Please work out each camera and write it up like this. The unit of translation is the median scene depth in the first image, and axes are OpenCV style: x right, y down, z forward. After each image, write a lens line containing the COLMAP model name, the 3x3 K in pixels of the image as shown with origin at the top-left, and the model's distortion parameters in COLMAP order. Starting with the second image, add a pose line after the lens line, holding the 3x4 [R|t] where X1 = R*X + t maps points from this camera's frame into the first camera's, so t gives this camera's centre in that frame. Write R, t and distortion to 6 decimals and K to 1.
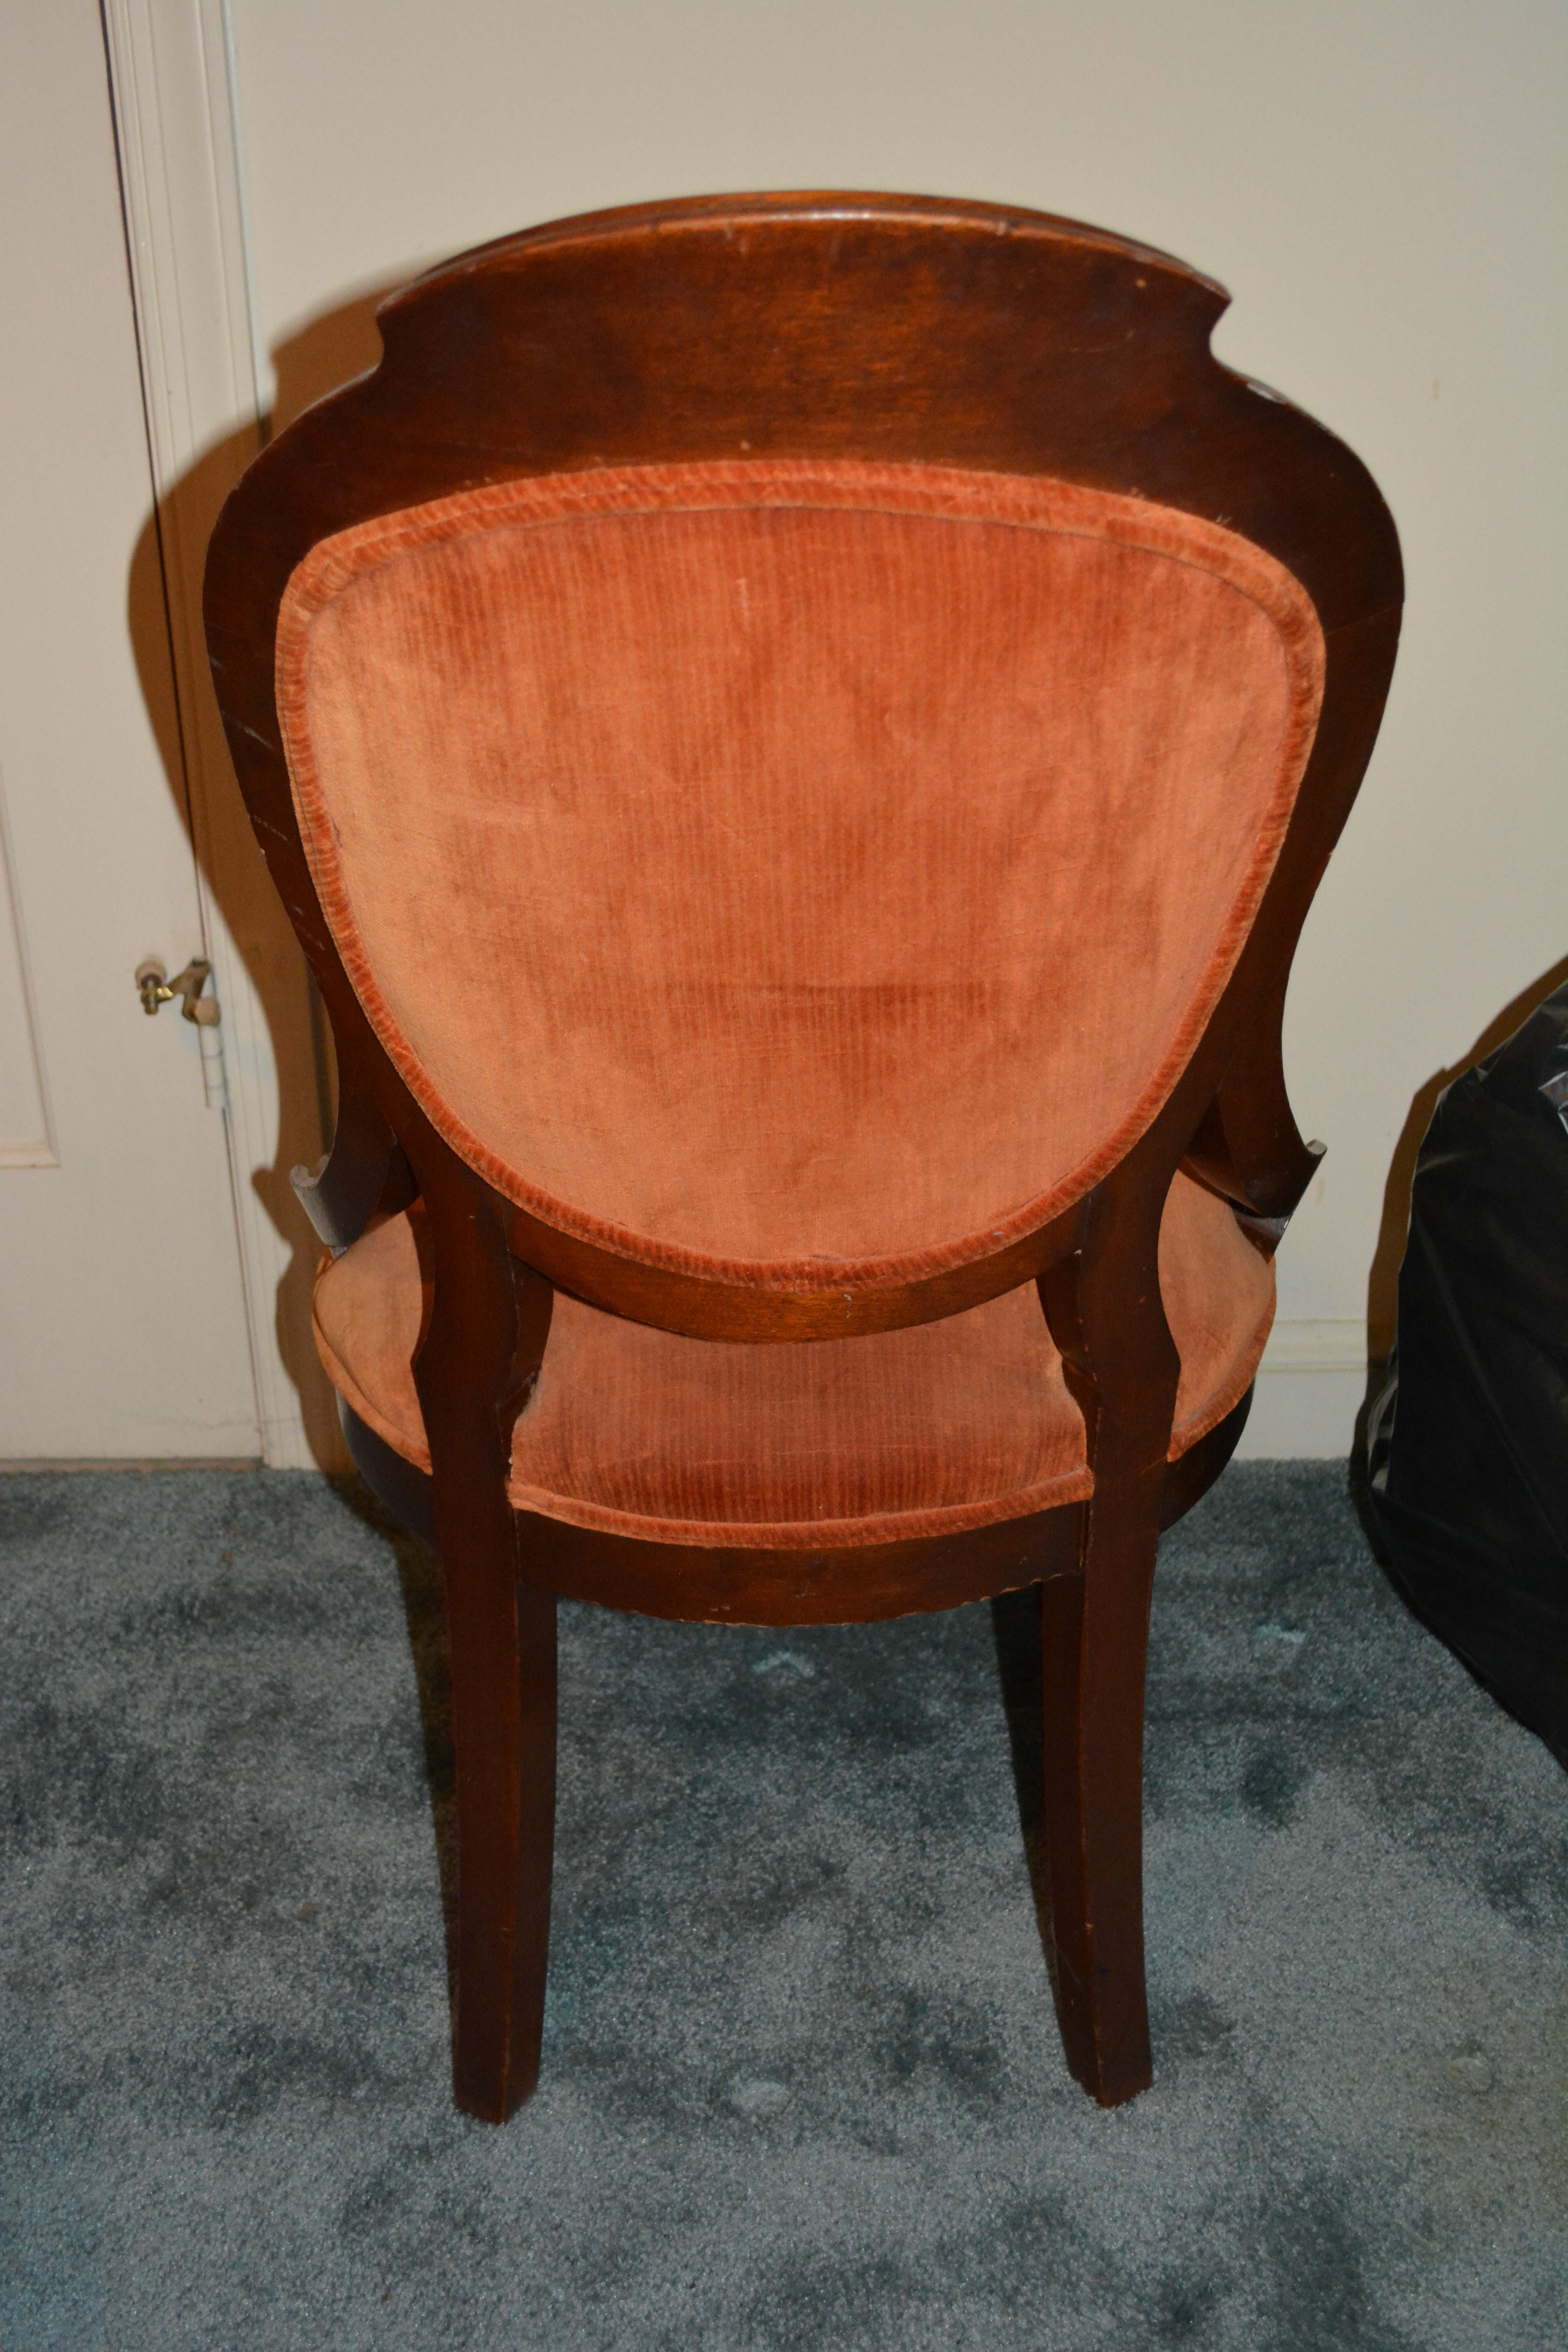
lens RADIAL K [[2475.0, 0, 761.0], [0, 2475.0, 1177.6], [0, 0, 1]] dist [-0.050725, 0.000000]
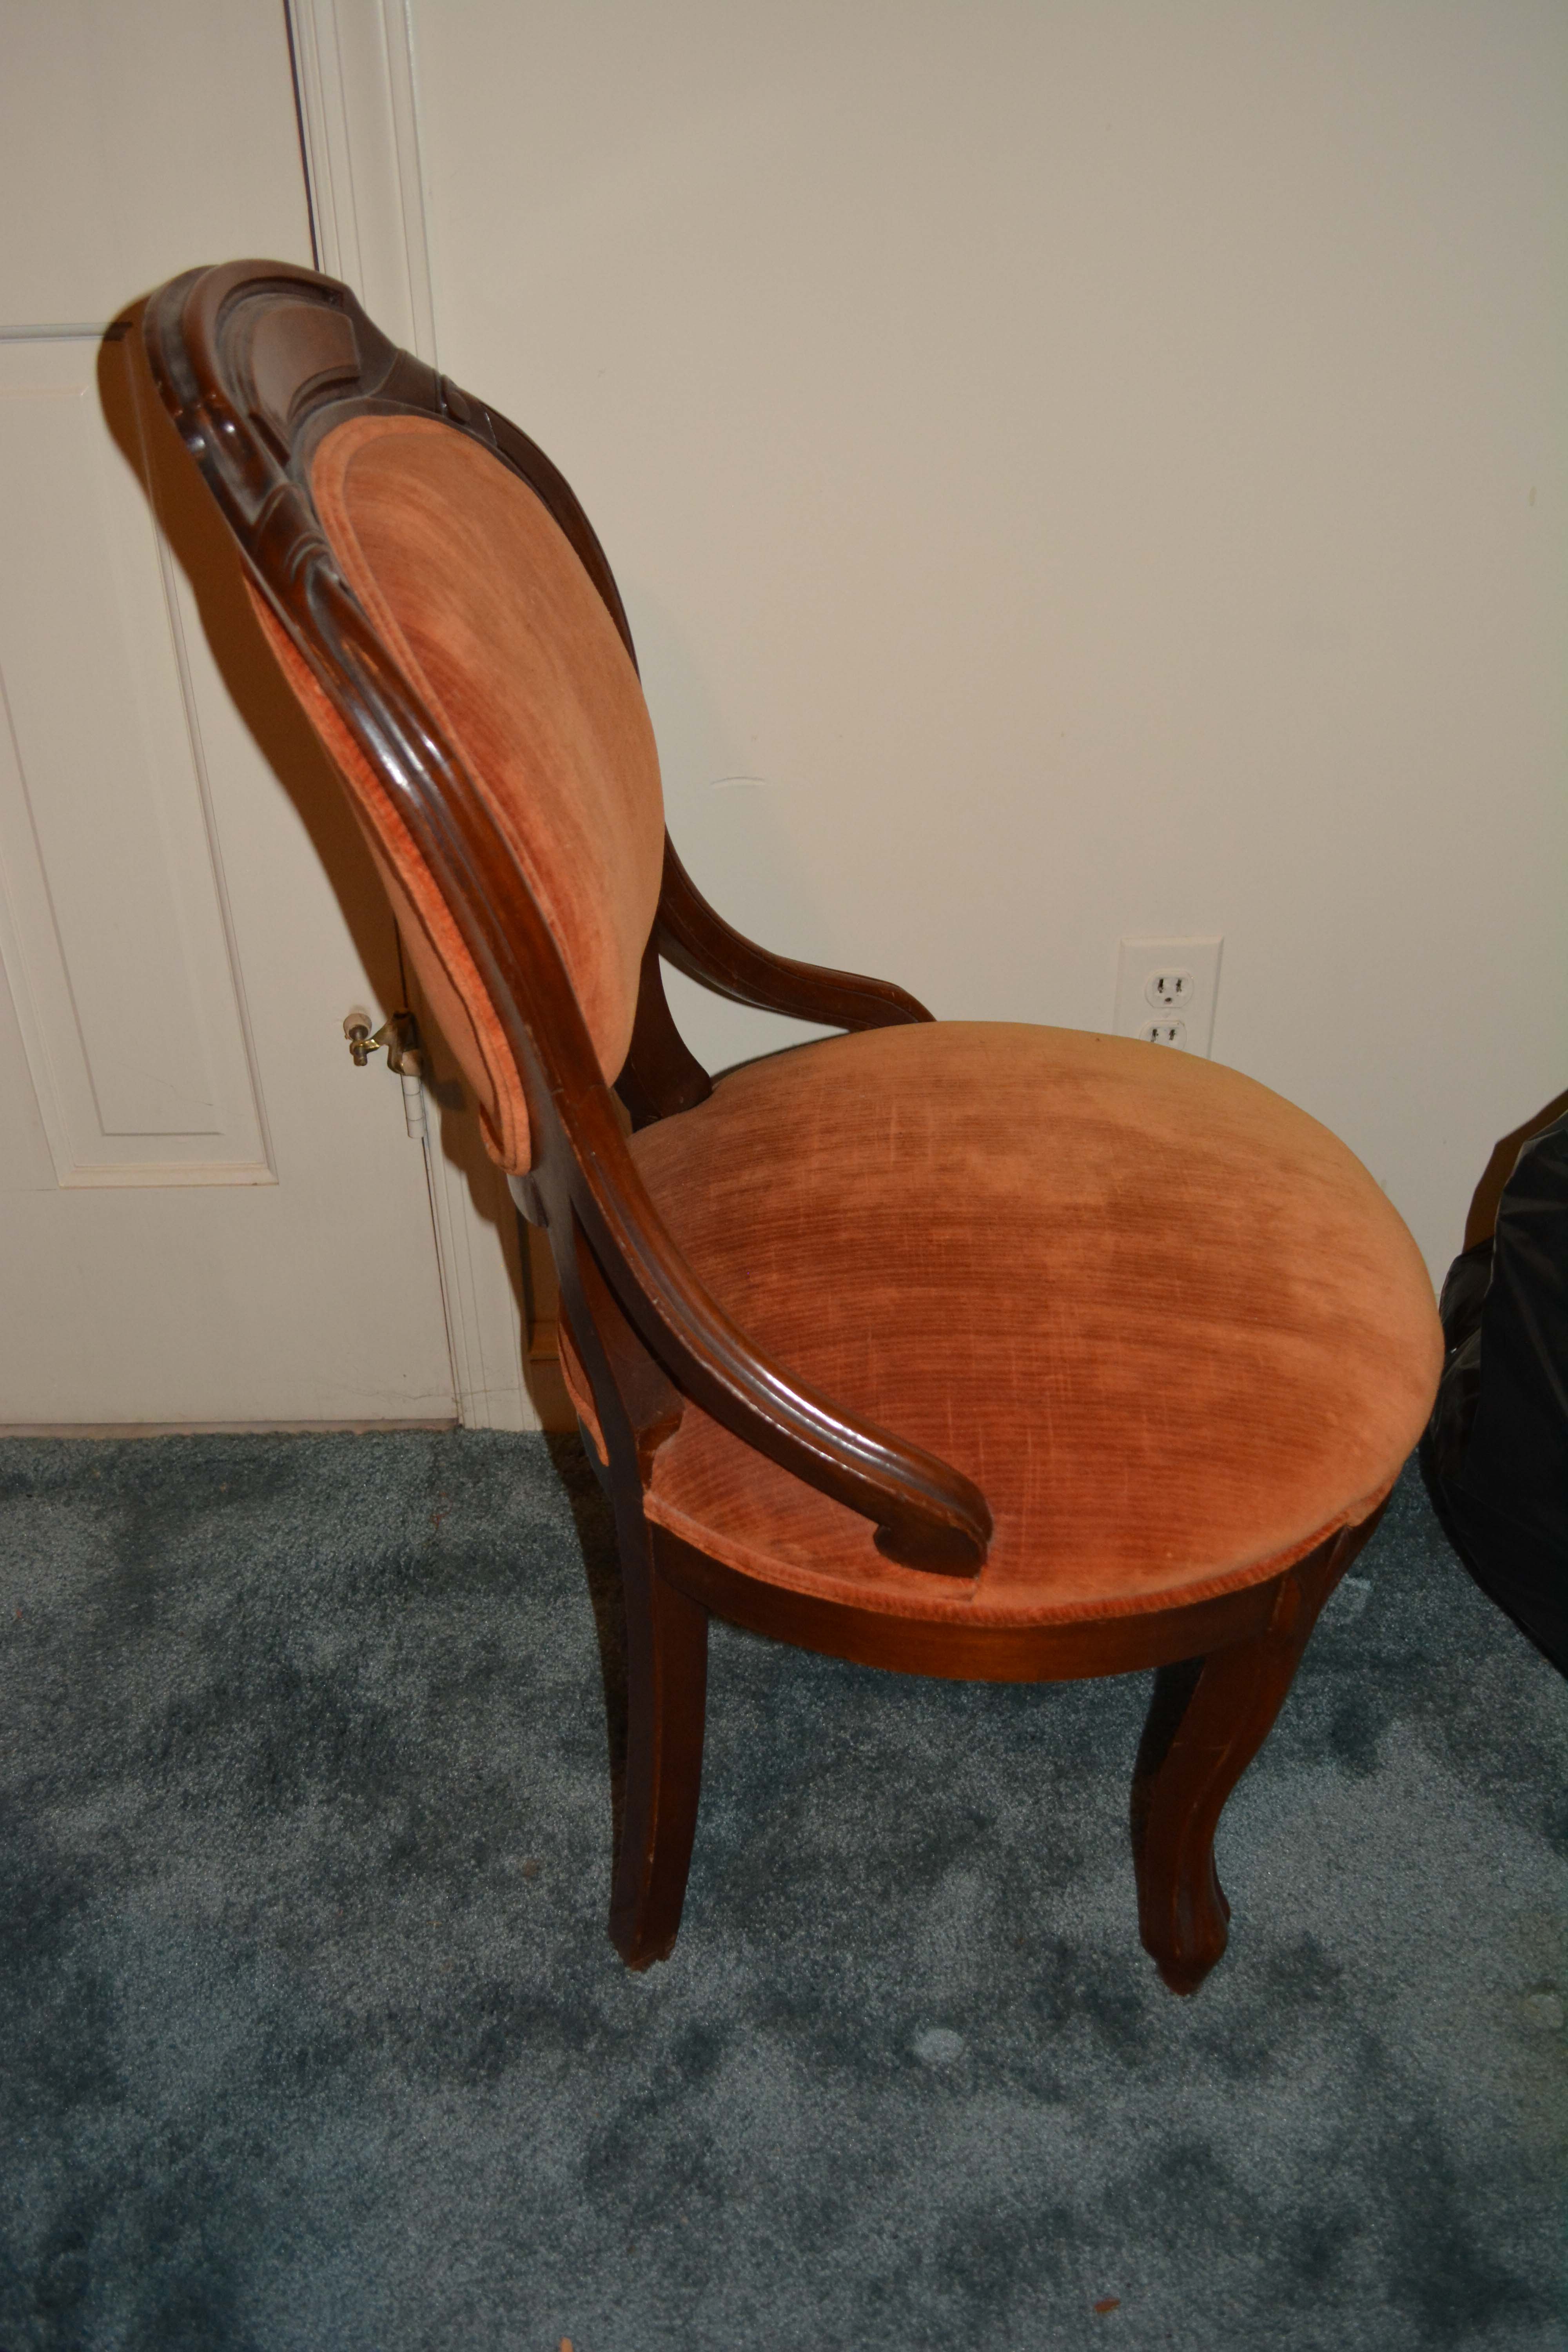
lens RADIAL K [[1962.3, 0, 771.4], [0, 1962.3, 1199.2], [0, 0, 1]] dist [-0.079283, 0.012728]
pose [[0.999947, -0.009804, -0.003132, -0.065918], [0.010074, 0.994689, 0.102432, -0.105272], [0.002111, -0.102458, 0.994735, 0.127101]]
